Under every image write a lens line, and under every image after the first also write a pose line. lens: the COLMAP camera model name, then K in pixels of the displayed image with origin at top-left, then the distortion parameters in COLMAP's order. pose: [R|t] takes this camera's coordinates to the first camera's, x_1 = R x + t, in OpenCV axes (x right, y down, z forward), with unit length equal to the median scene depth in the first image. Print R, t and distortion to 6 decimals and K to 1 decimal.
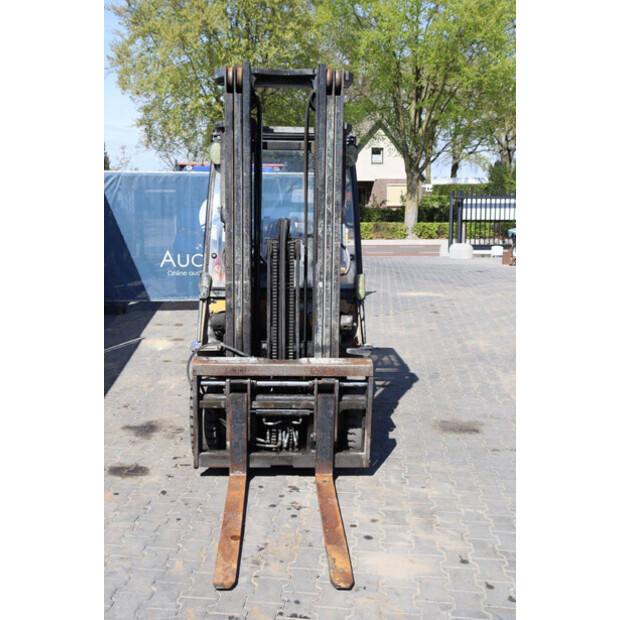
lens RADIAL K [[735.8, 0, 310.0], [0, 735.8, 310.0], [0, 0, 1]] dist [-0.012778, 0.046520]
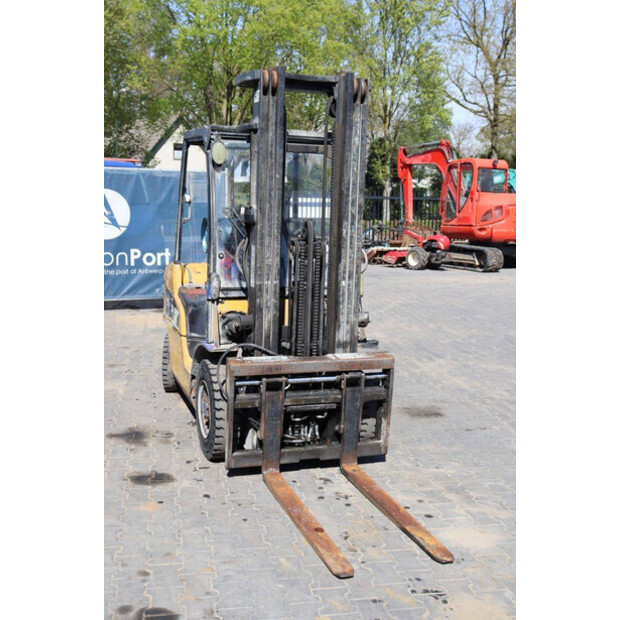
lens RADIAL K [[735.8, 0, 310.0], [0, 735.8, 310.0], [0, 0, 1]] dist [-0.012778, 0.046520]
pose [[0.954866, -0.026790, 0.295826, -0.339525], [0.025284, 0.999641, 0.008916, -0.006993], [-0.295959, -0.001034, 0.955200, 0.014619]]
